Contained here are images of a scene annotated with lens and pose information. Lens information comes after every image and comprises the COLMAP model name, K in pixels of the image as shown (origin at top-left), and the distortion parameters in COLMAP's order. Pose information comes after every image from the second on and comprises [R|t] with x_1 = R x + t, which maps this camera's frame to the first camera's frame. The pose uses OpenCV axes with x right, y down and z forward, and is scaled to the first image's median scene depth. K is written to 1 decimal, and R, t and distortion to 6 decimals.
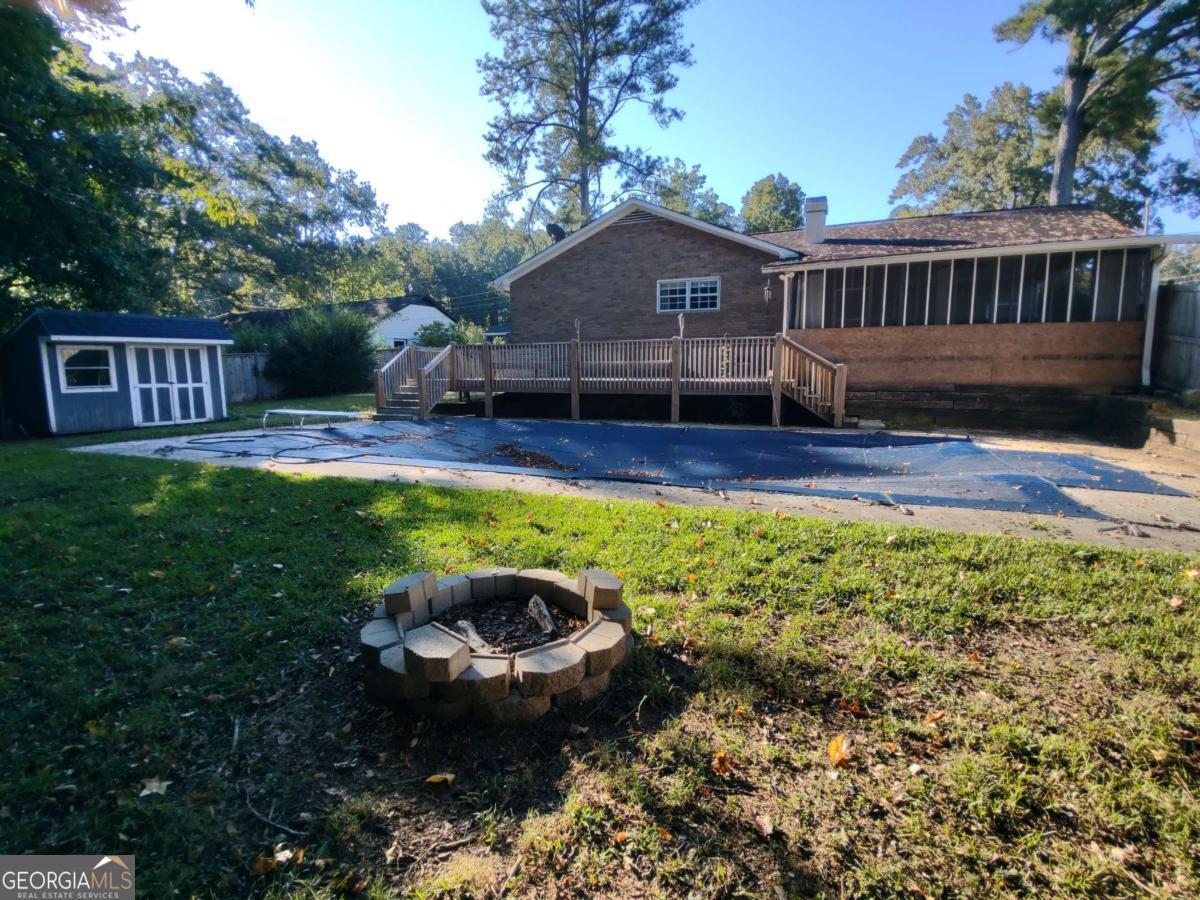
lens RADIAL K [[585.2, 0, 600.0], [0, 585.2, 444.7], [0, 0, 1]] dist [0.012656, -0.016466]
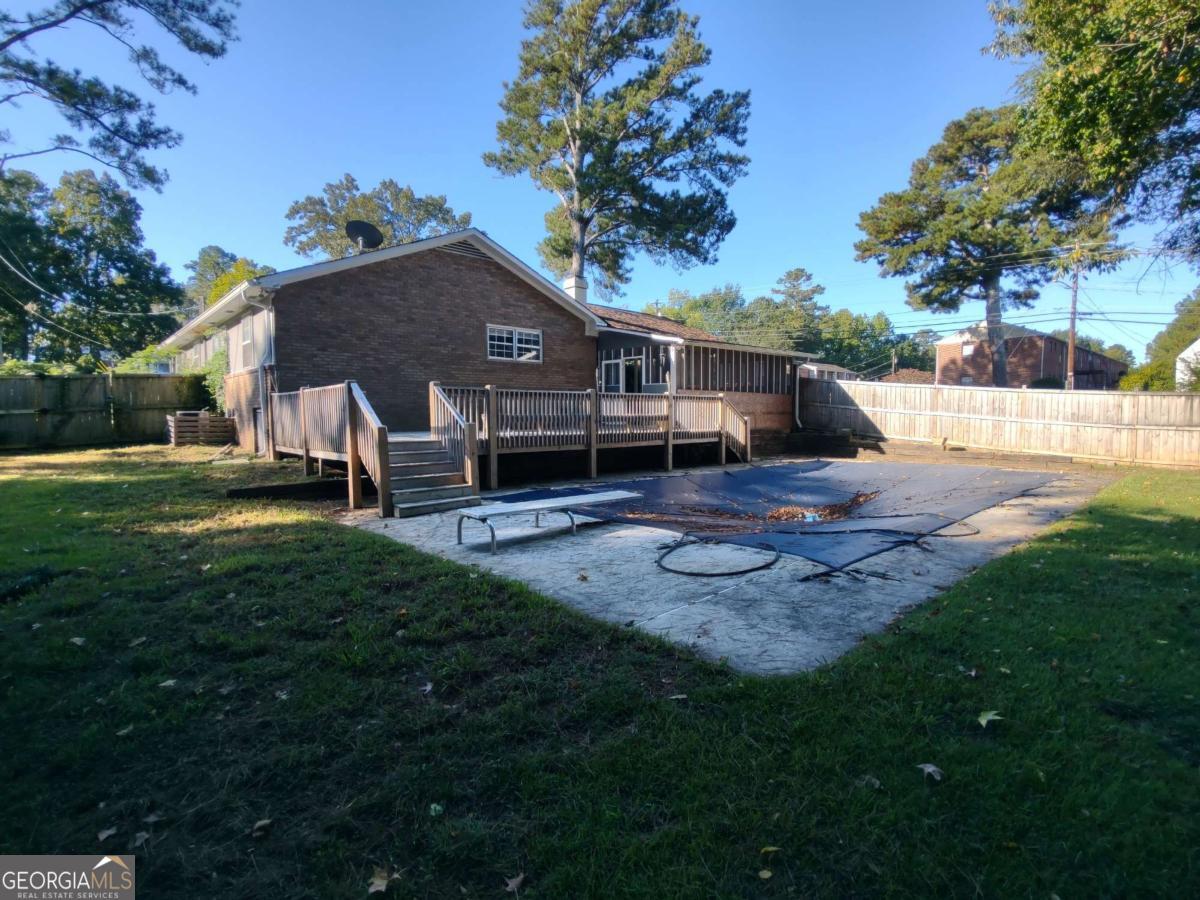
lens RADIAL K [[585.2, 0, 600.0], [0, 585.2, 444.7], [0, 0, 1]] dist [0.012656, -0.016466]
pose [[0.401258, -0.043836, 0.914915, -0.682480], [0.118307, 0.992968, -0.004311, -0.071672], [-0.908293, 0.109971, 0.403622, 0.506348]]
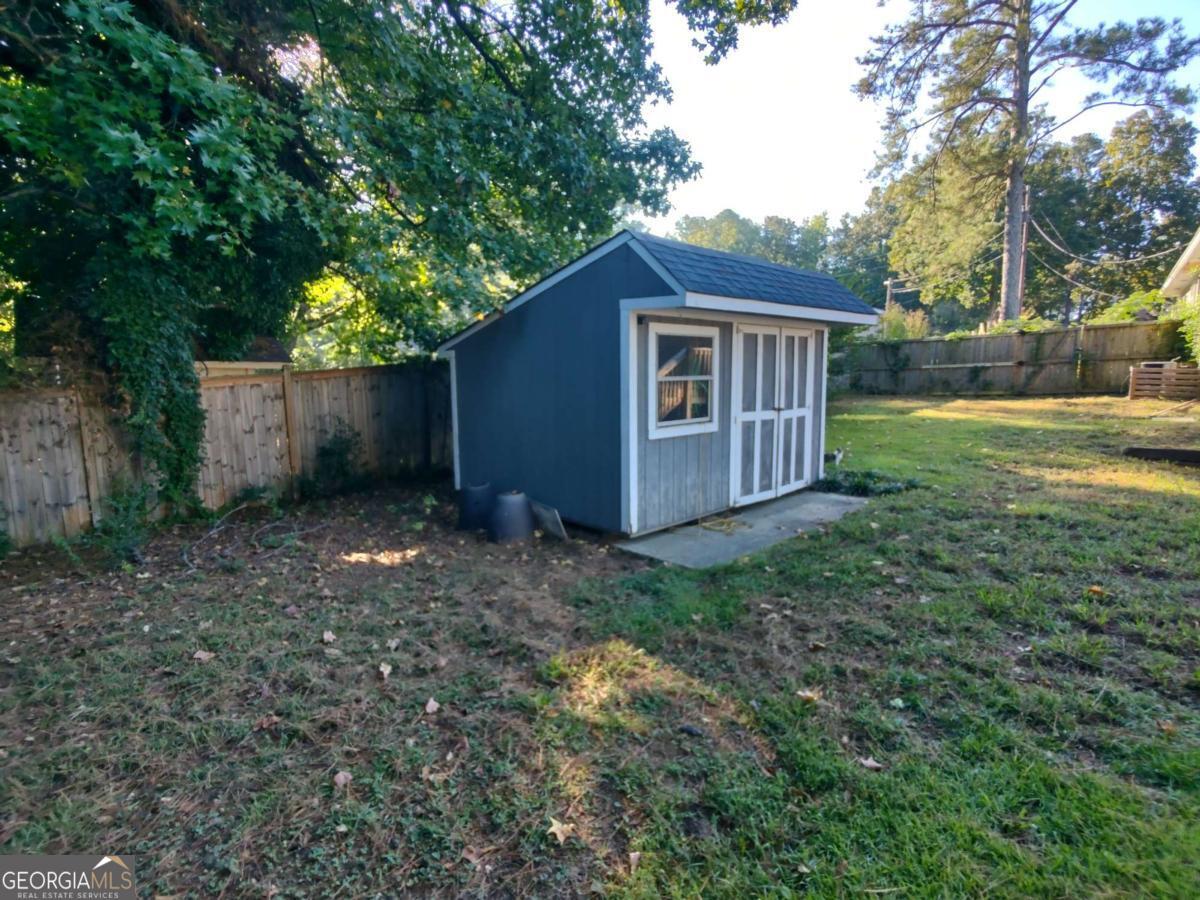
lens RADIAL K [[585.2, 0, 600.0], [0, 585.2, 444.7], [0, 0, 1]] dist [0.012656, -0.016466]
pose [[0.957324, 0.031875, -0.287254, -0.618930], [-0.032561, 0.999467, 0.002391, -0.062488], [0.287177, 0.007064, 0.957852, 0.436029]]
